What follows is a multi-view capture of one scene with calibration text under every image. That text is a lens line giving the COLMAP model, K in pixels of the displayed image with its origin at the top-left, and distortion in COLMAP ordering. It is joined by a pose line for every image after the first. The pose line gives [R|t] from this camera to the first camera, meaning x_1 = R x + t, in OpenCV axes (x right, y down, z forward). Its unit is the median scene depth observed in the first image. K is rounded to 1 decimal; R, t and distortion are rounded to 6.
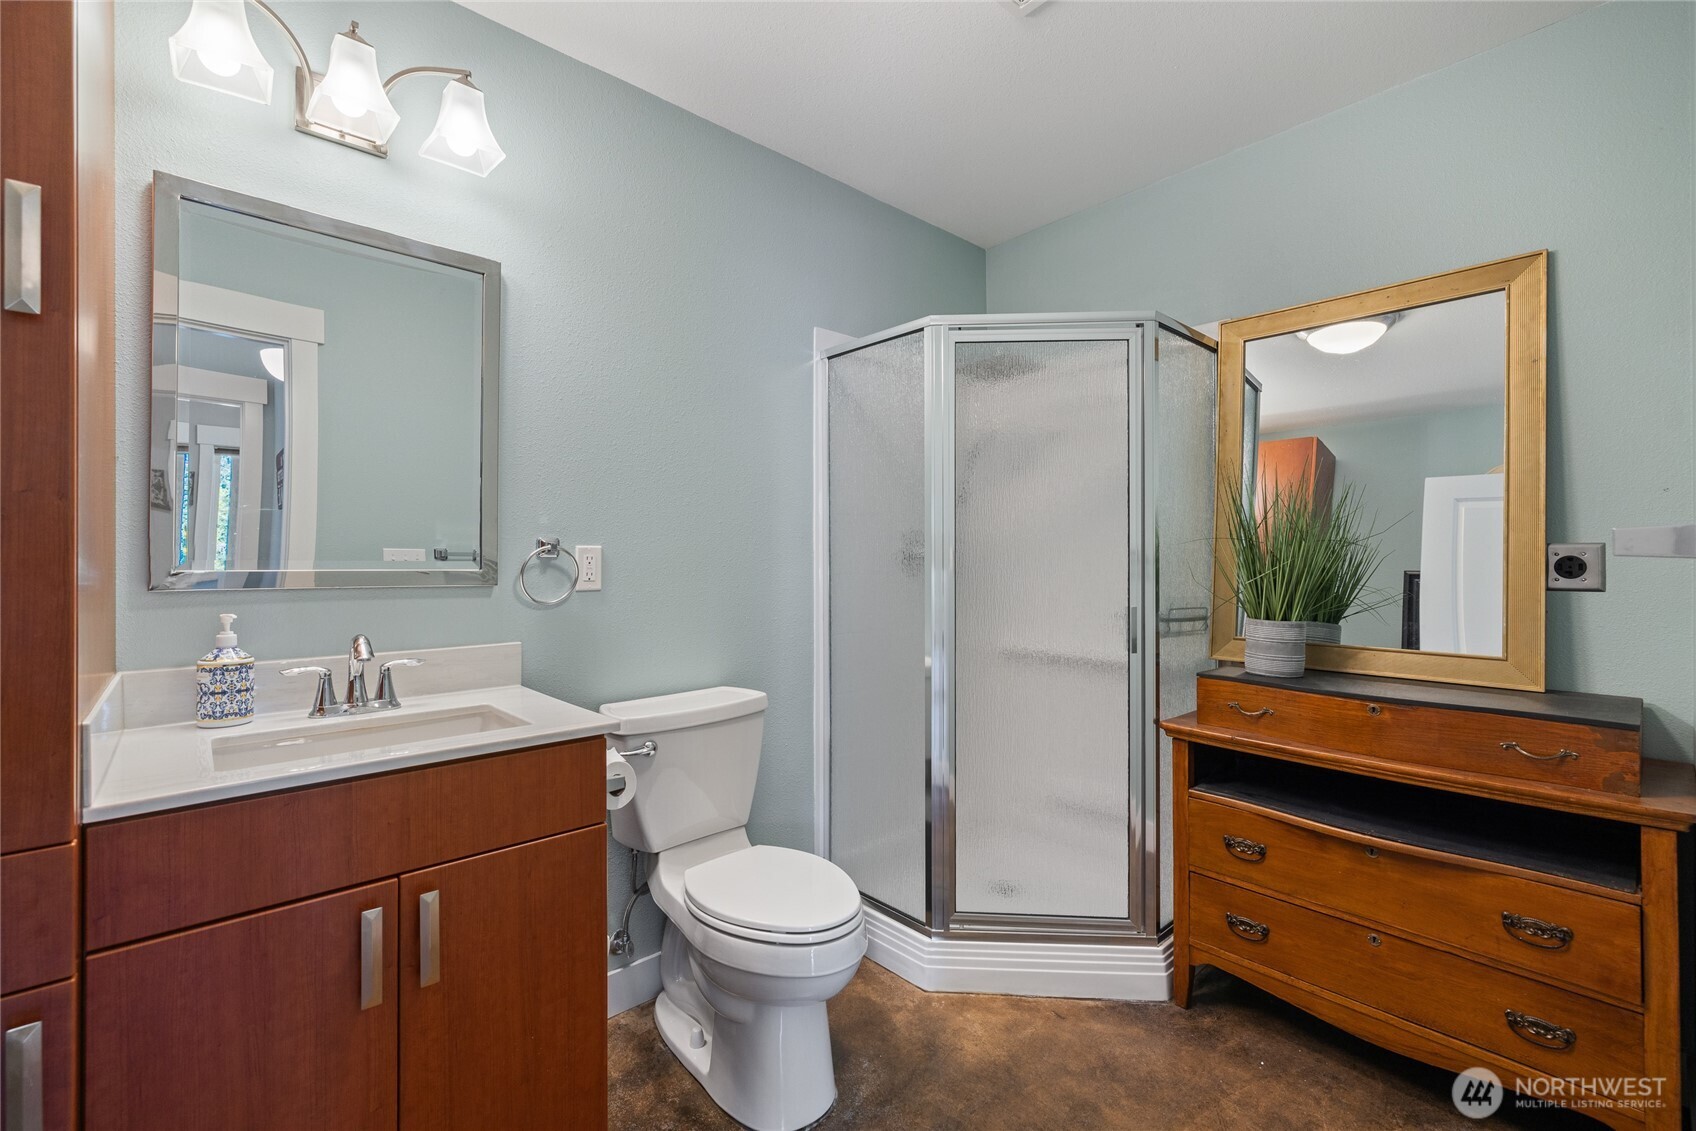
lens RADIAL K [[729.1, 0, 837.5], [0, 729.1, 569.3], [0, 0, 1]] dist [-0.005340, 0.001764]
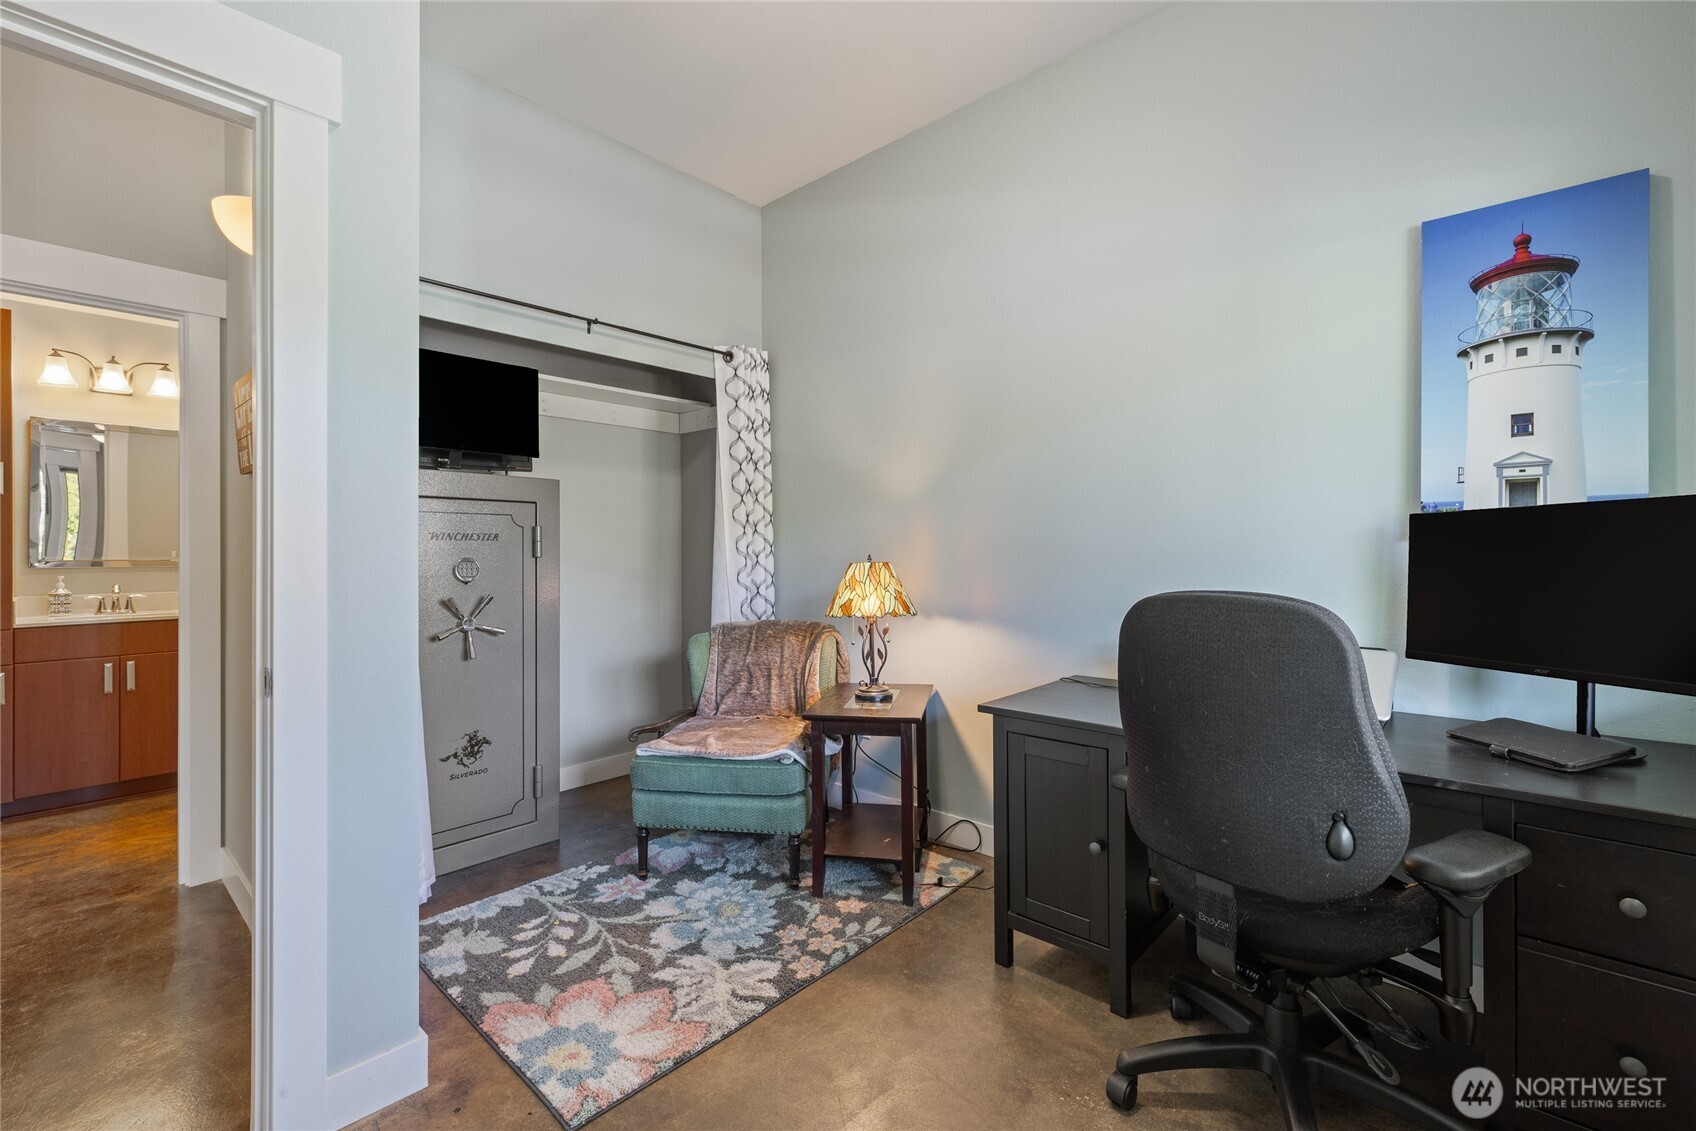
lens RADIAL K [[729.1, 0, 859.5], [0, 729.1, 559.1], [0, 0, 1]] dist [-0.005340, 0.001764]
pose [[0.992686, 0.001917, 0.120706, 1.795642], [-0.002794, 0.999971, 0.007103, -0.028679], [-0.120689, -0.007389, 0.992663, -2.052183]]
